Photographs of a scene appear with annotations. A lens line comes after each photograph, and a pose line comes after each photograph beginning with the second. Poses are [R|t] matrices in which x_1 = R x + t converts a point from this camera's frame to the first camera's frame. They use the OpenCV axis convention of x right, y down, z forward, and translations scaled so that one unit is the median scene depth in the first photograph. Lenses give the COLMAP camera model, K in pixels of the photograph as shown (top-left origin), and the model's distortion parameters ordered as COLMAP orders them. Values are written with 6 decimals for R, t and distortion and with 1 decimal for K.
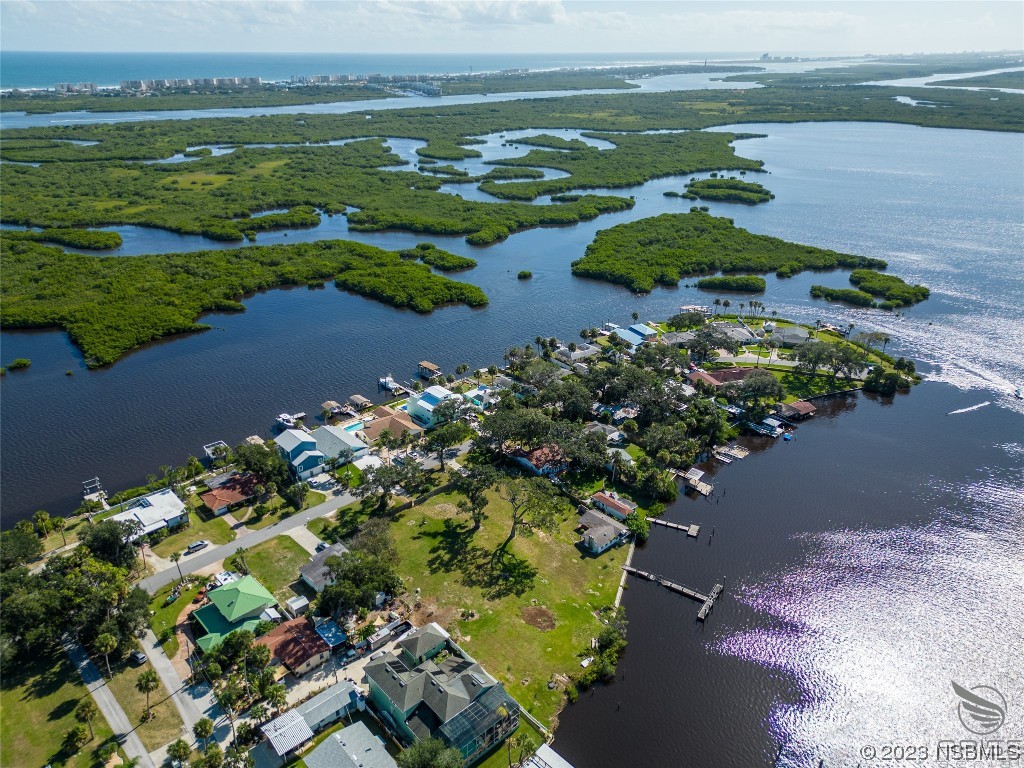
lens RADIAL K [[724.1, 0, 508.6], [0, 724.1, 384.6], [0, 0, 1]] dist [0.064765, -0.059034]
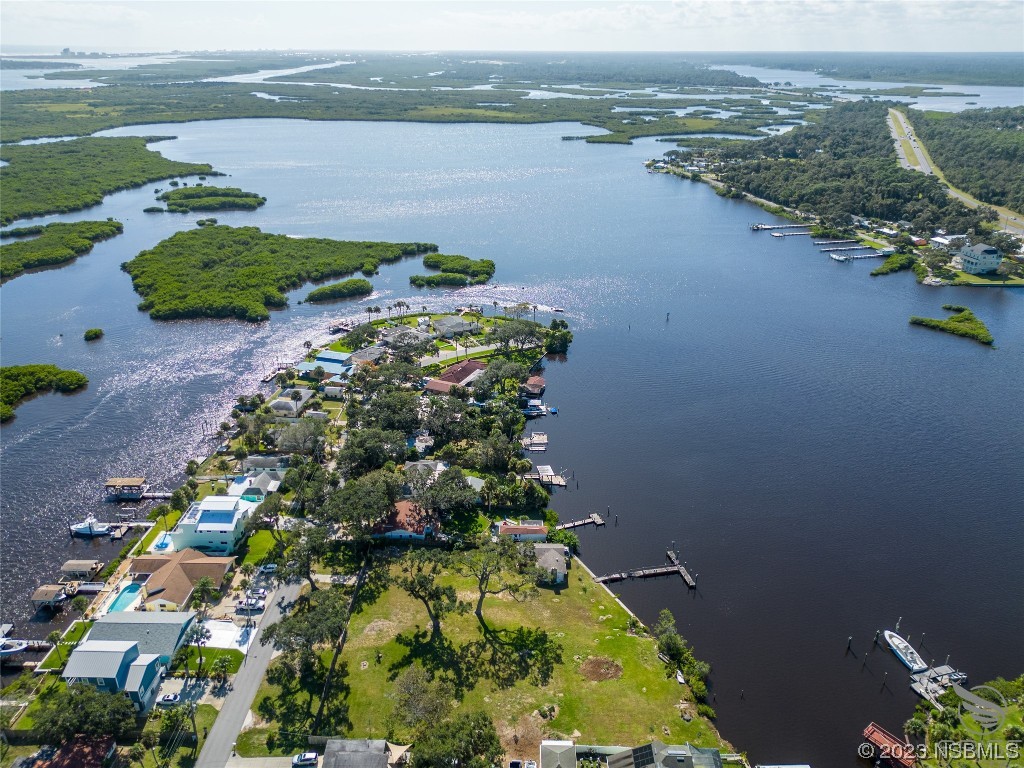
lens RADIAL K [[744.5, 0, 512.0], [0, 744.5, 384.0], [0, 0, 1]] dist [0.065509, -0.065370]
pose [[0.684551, -0.290121, 0.668744, -0.282909], [0.294289, 0.949297, 0.110588, -0.078357], [-0.666921, 0.121101, 0.735222, 0.172958]]
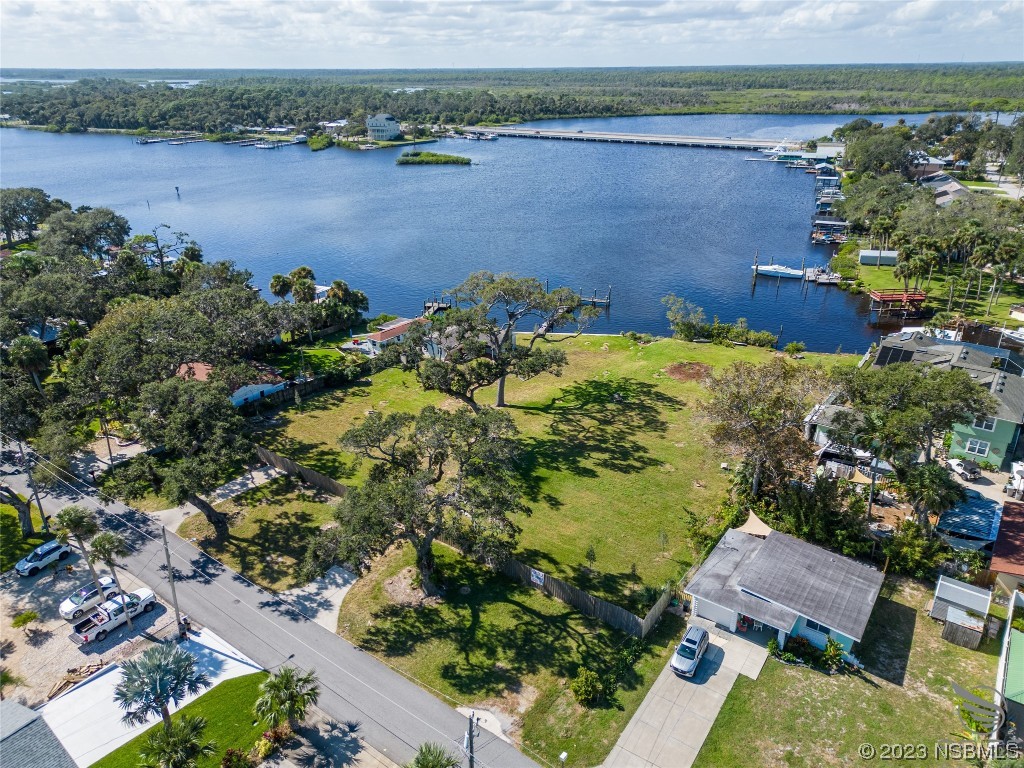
lens RADIAL K [[725.1, 0, 511.6], [0, 725.1, 348.5], [0, 0, 1]] dist [0.099757, -0.113083]
pose [[-0.199859, -0.347830, 0.916008, -0.269174], [0.414207, 0.817236, 0.400697, -0.016046], [-0.887969, 0.459500, -0.019258, 0.580405]]
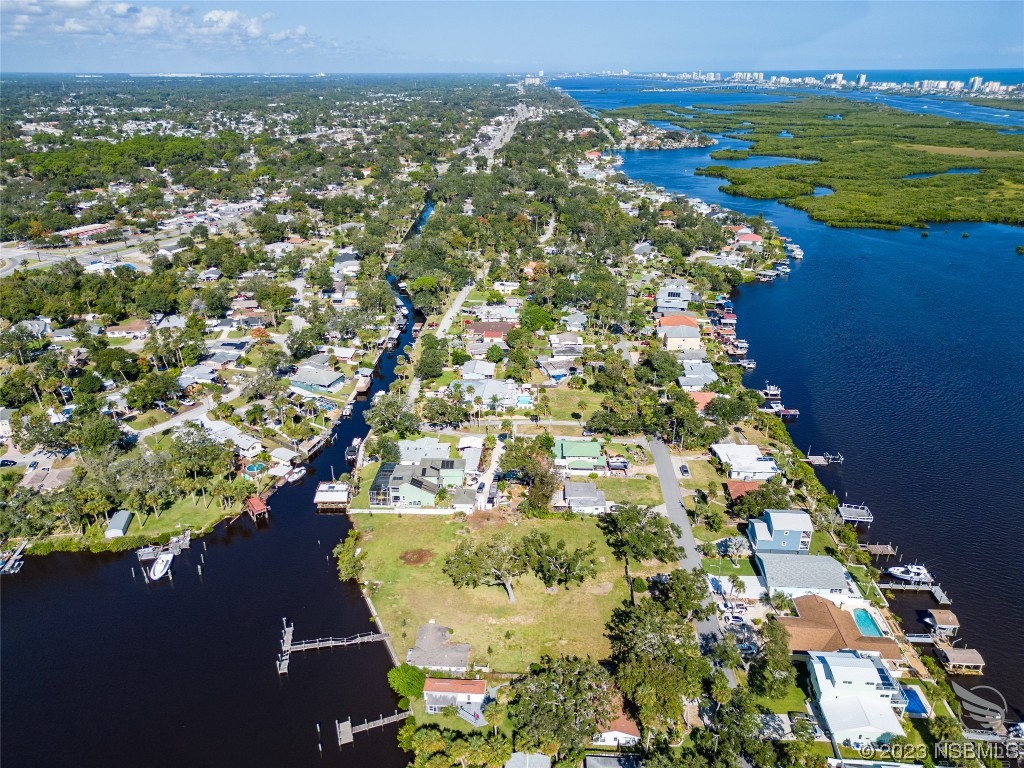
lens RADIAL K [[715.4, 0, 508.5], [0, 715.4, 380.2], [0, 0, 1]] dist [0.072675, -0.071511]
pose [[-0.717907, 0.280622, -0.637072, 0.298508], [-0.283053, 0.718416, 0.635421, -0.331314], [0.635996, 0.636498, -0.436325, 0.716597]]
